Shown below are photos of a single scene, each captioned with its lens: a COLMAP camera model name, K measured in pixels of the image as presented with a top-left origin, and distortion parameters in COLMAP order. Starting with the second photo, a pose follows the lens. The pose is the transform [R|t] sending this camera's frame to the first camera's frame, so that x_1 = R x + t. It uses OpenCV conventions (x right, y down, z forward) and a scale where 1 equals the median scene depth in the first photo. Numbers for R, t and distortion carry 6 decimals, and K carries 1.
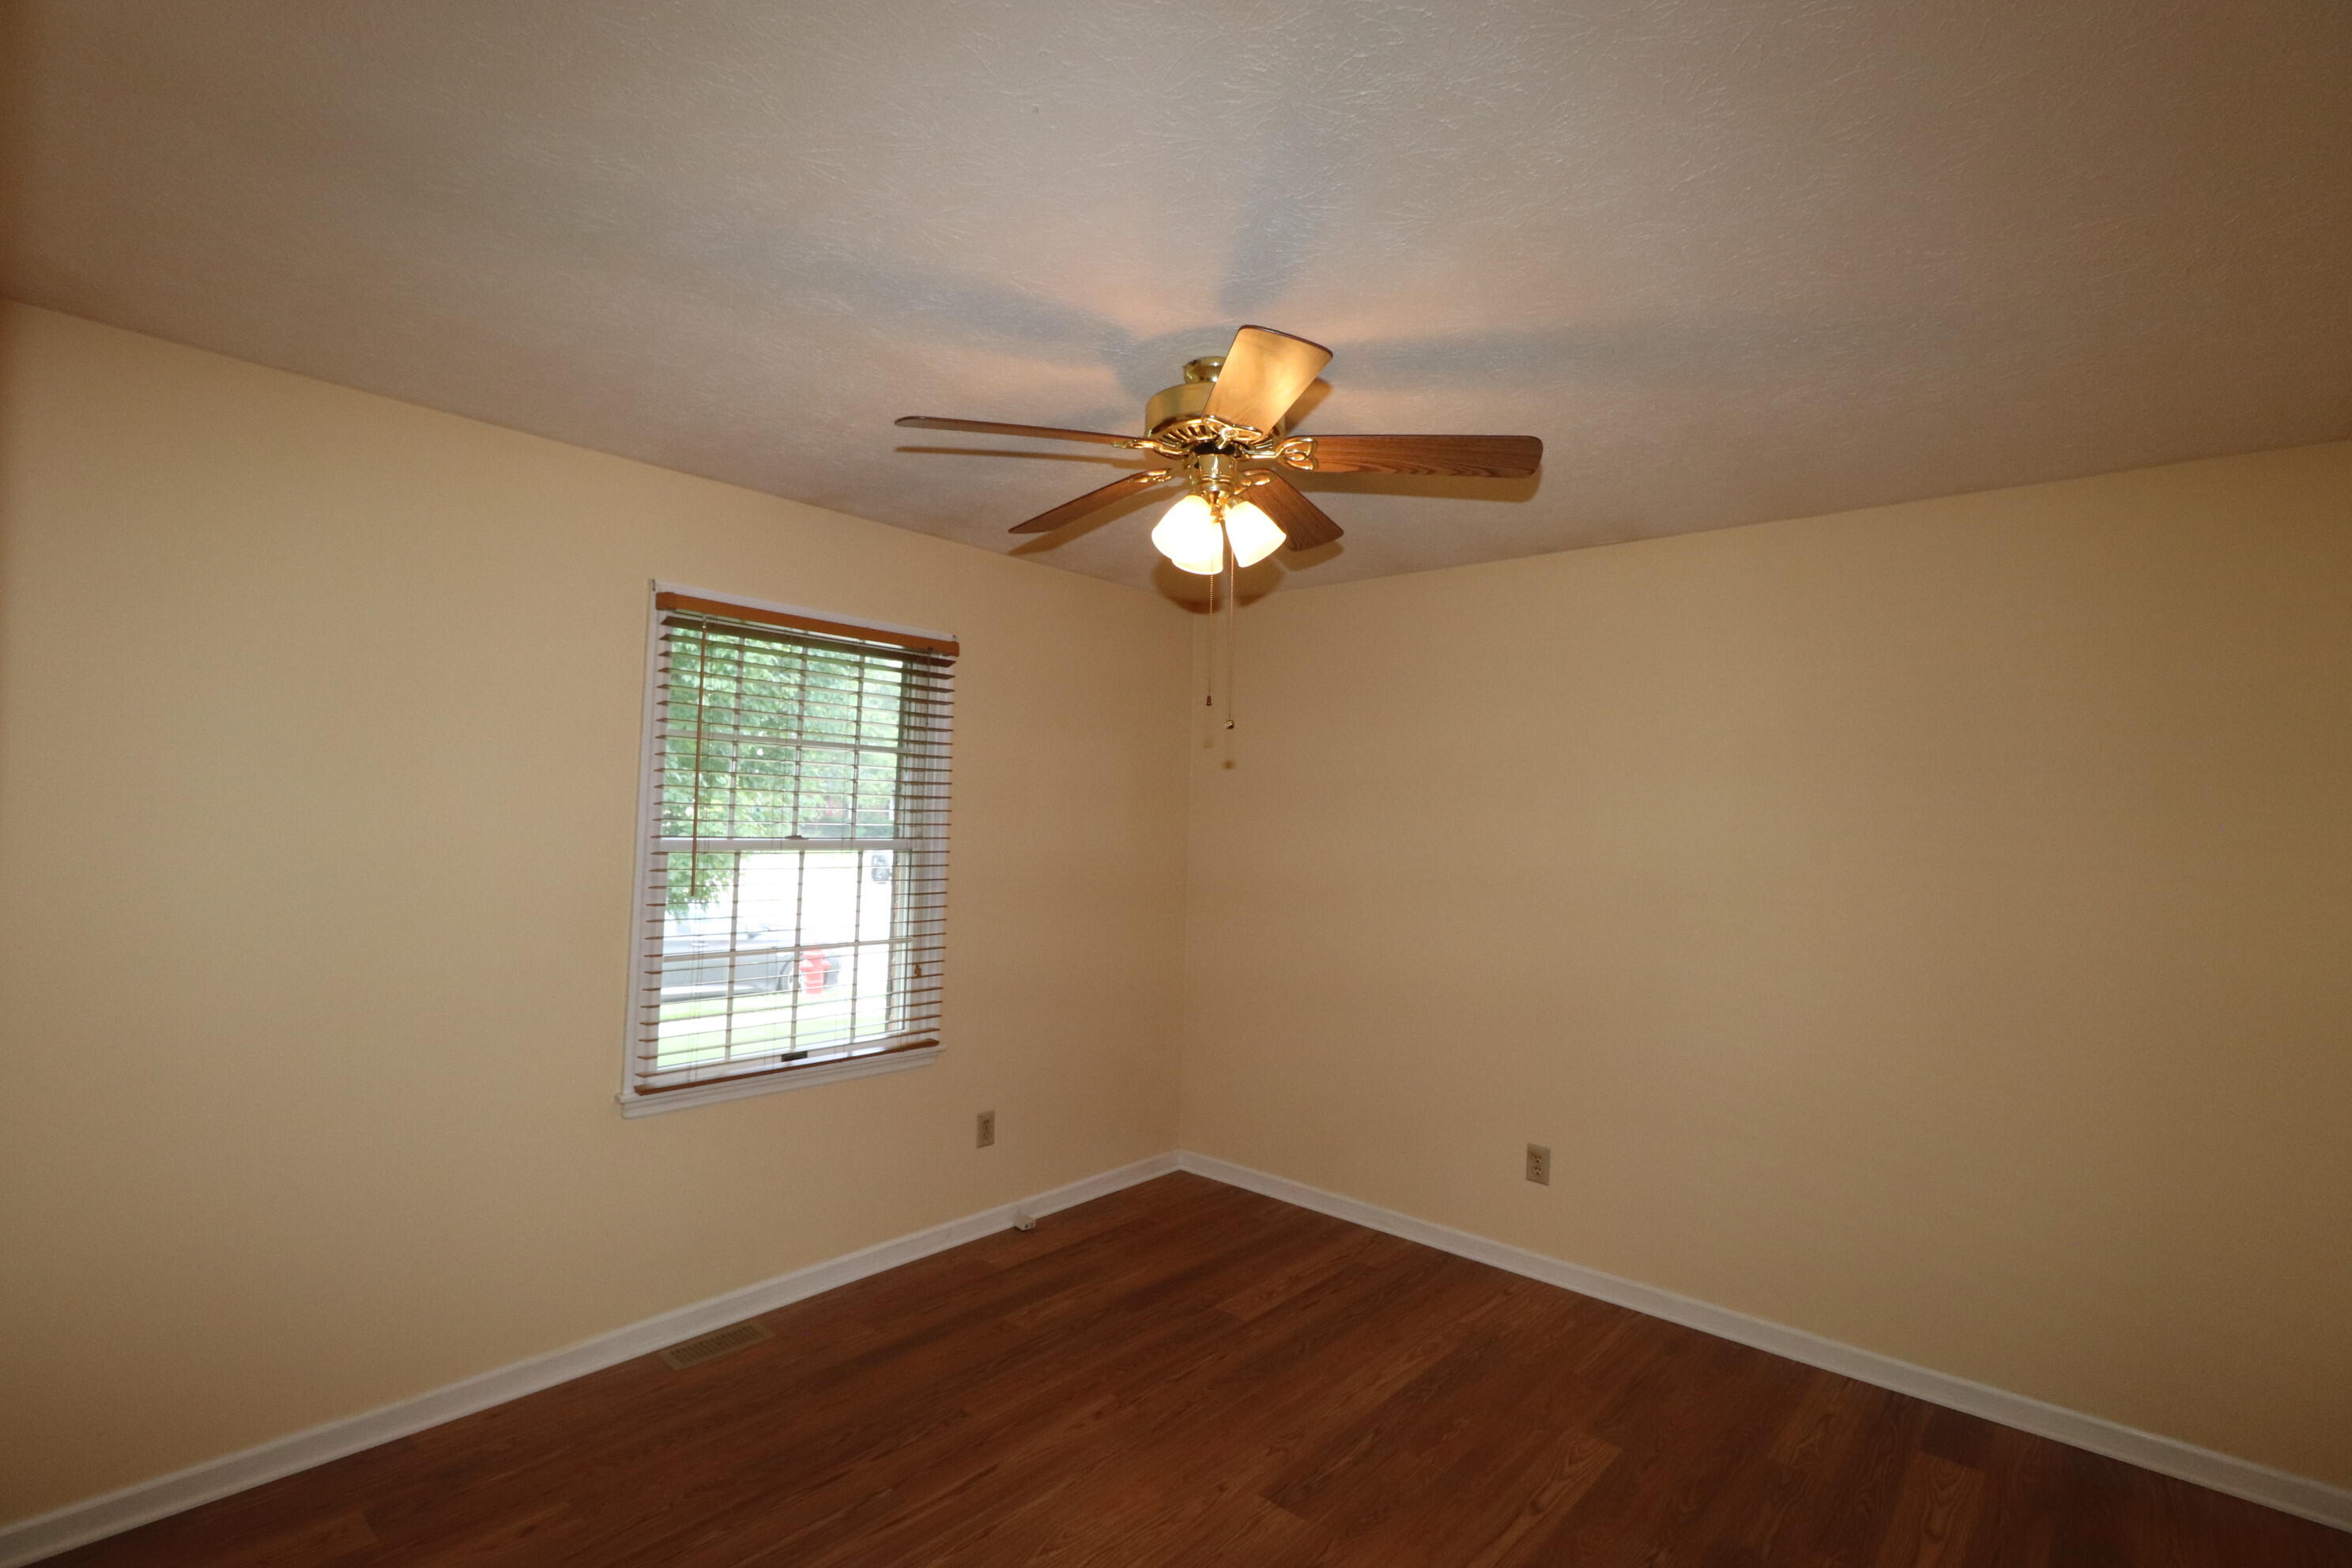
lens RADIAL K [[1094.3, 0, 1176.0], [0, 1094.3, 784.0], [0, 0, 1]] dist [-0.007298, -0.001096]
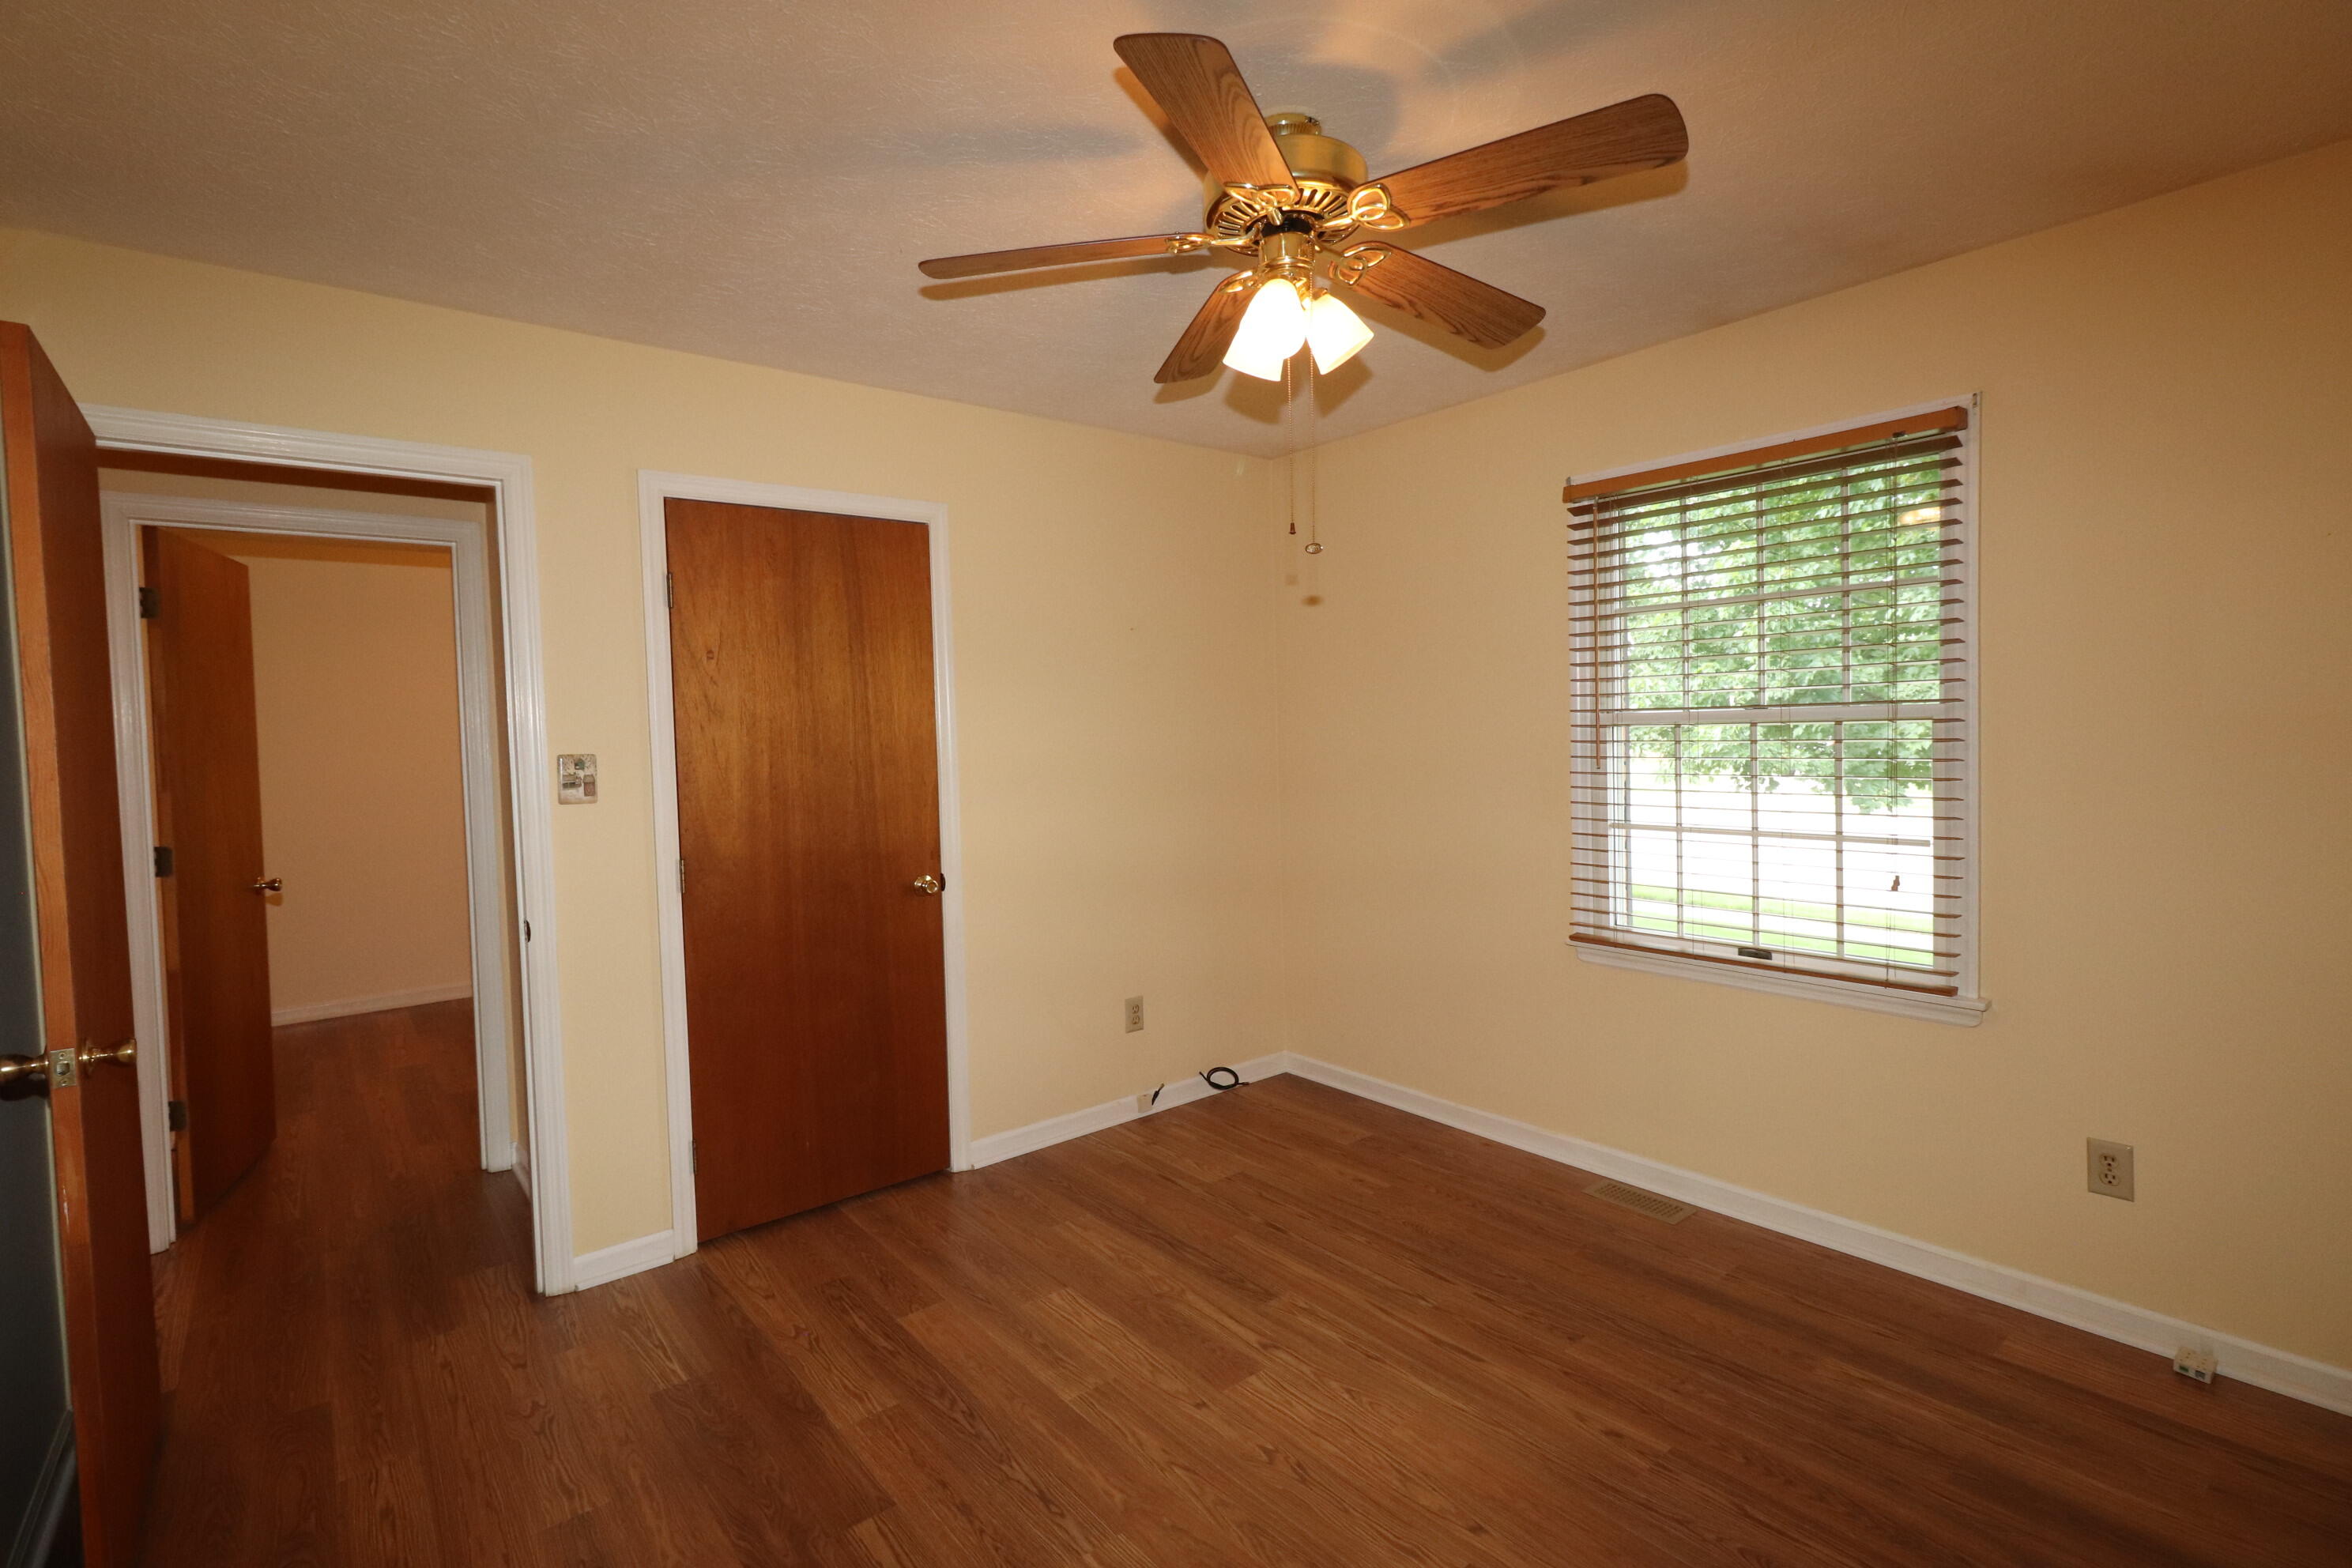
lens RADIAL K [[1094.3, 0, 1176.0], [0, 1094.3, 784.0], [0, 0, 1]] dist [-0.007298, -0.001096]
pose [[-0.170210, 0.033500, -0.984838, 0.679972], [0.048277, 0.998505, 0.025621, 0.074021], [0.984224, -0.043184, -0.171573, 0.785089]]
